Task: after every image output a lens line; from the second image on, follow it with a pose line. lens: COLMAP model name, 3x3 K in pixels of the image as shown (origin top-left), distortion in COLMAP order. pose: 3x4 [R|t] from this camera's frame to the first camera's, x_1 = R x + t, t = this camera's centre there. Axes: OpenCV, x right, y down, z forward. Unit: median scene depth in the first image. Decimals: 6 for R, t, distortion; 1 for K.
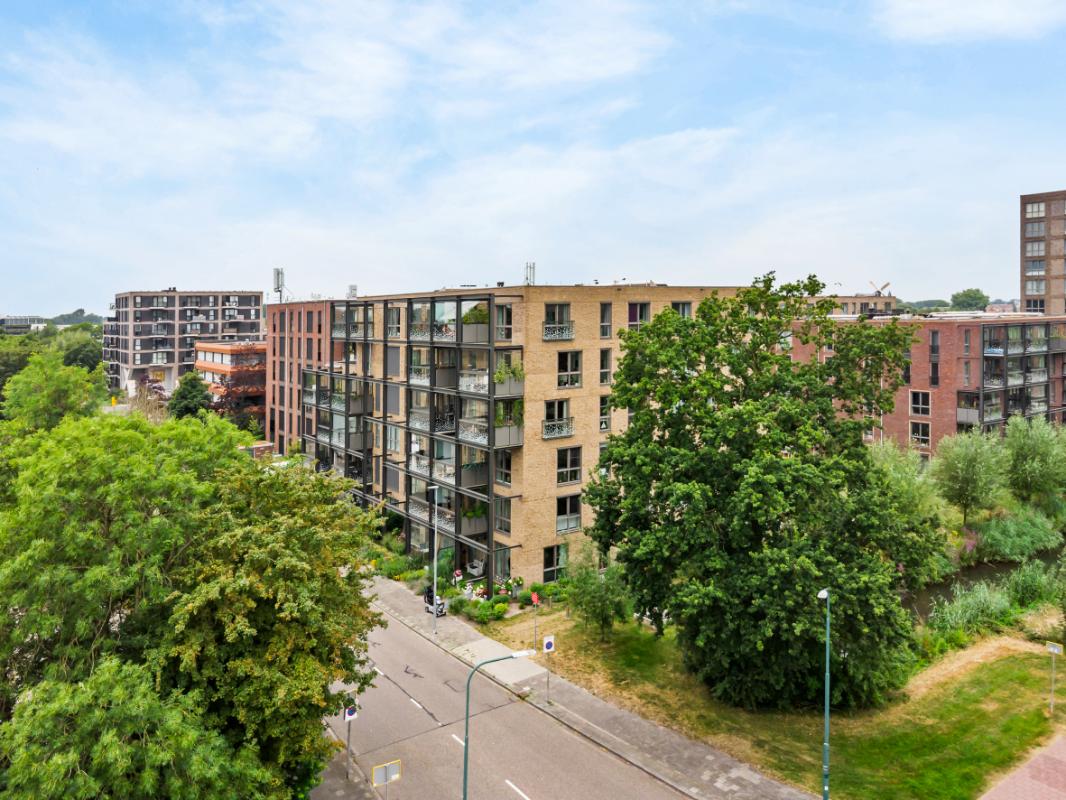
lens RADIAL K [[803.7, 0, 529.0], [0, 803.7, 303.3], [0, 0, 1]] dist [0.001124, -0.000732]
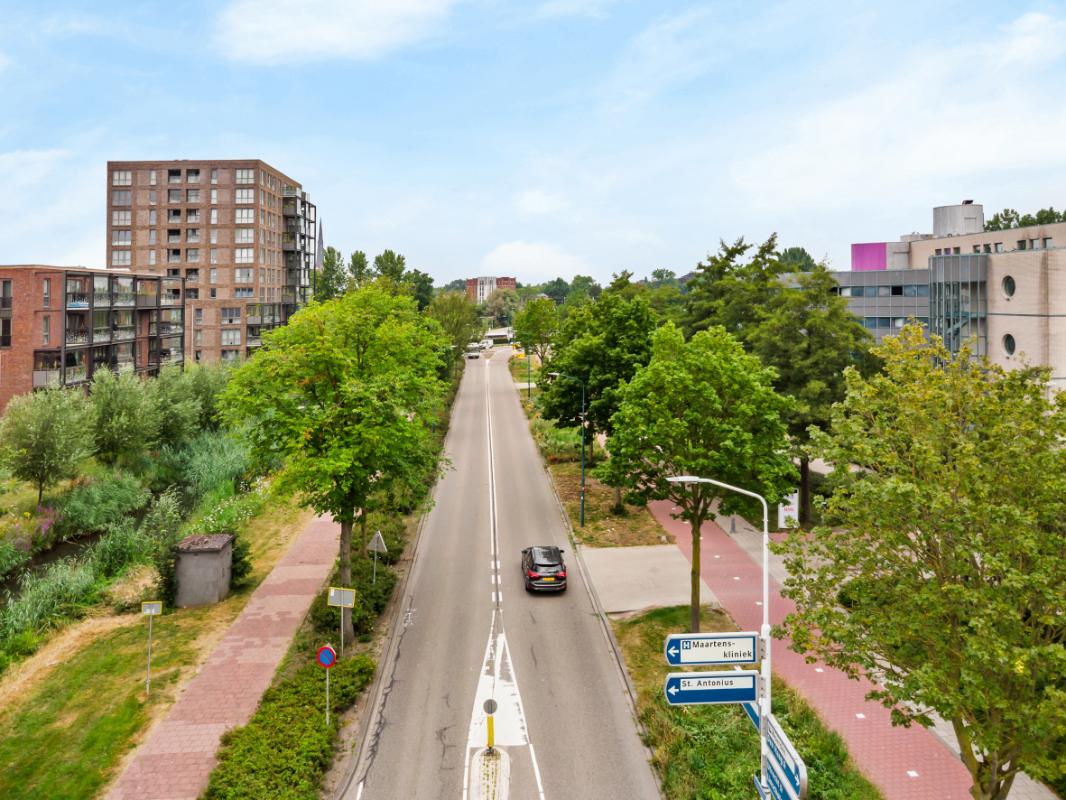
lens RADIAL K [[803.7, 0, 529.0], [0, 803.7, 303.3], [0, 0, 1]] dist [0.001124, -0.000732]
pose [[0.510674, 0.009862, 0.859718, 0.098243], [-0.006527, 0.999950, -0.007594, 0.079340], [-0.859750, -0.001733, 0.510713, 0.168033]]
